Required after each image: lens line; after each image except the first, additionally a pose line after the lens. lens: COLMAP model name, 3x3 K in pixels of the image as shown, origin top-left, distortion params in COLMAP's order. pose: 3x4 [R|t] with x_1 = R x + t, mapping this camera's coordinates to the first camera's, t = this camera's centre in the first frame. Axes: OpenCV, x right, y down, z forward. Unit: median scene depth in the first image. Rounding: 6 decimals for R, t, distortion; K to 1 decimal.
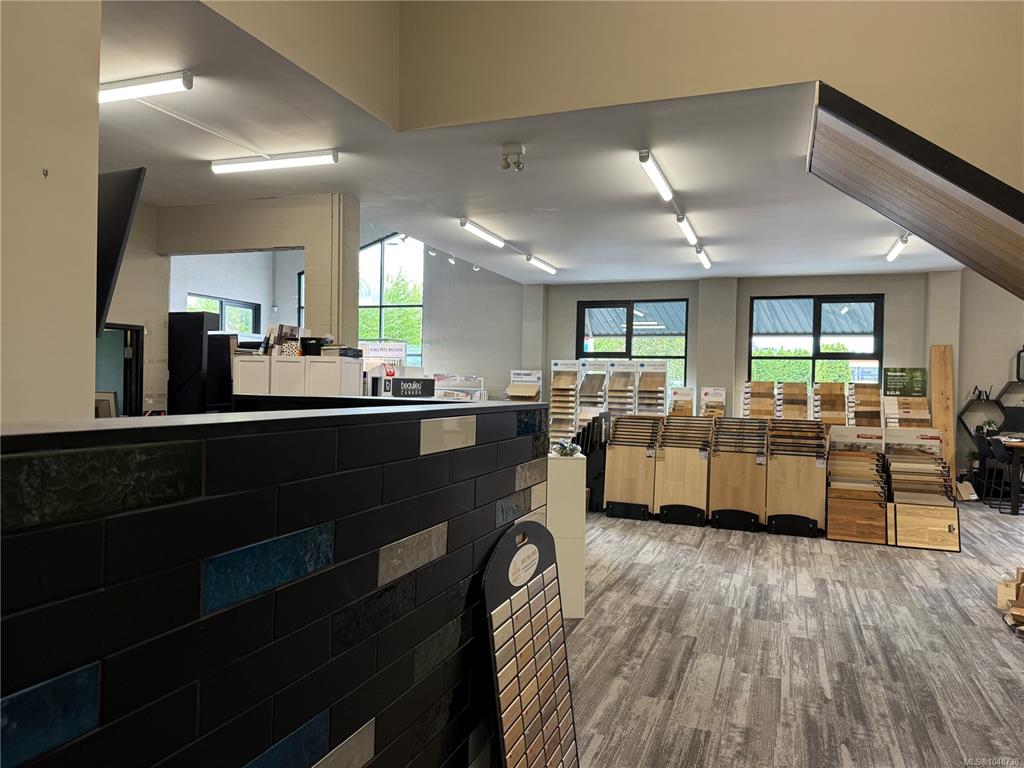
lens RADIAL K [[714.9, 0, 512.0], [0, 714.9, 384.0], [0, 0, 1]] dist [0.032941, -0.002302]
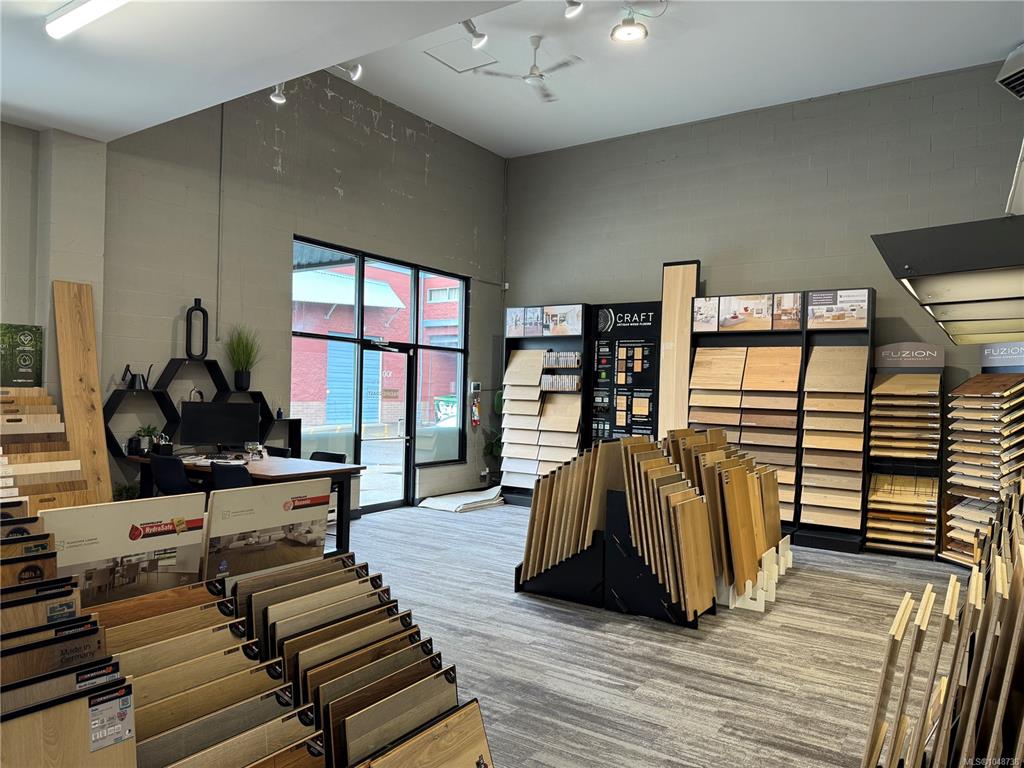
lens RADIAL K [[714.9, 0, 512.0], [0, 714.9, 384.0], [0, 0, 1]] dist [0.032941, -0.002302]
pose [[0.231523, -0.009423, 0.972784, 0.176308], [-0.016637, 0.999768, 0.013644, 0.004493], [-0.972687, -0.019343, 0.231313, 0.592755]]
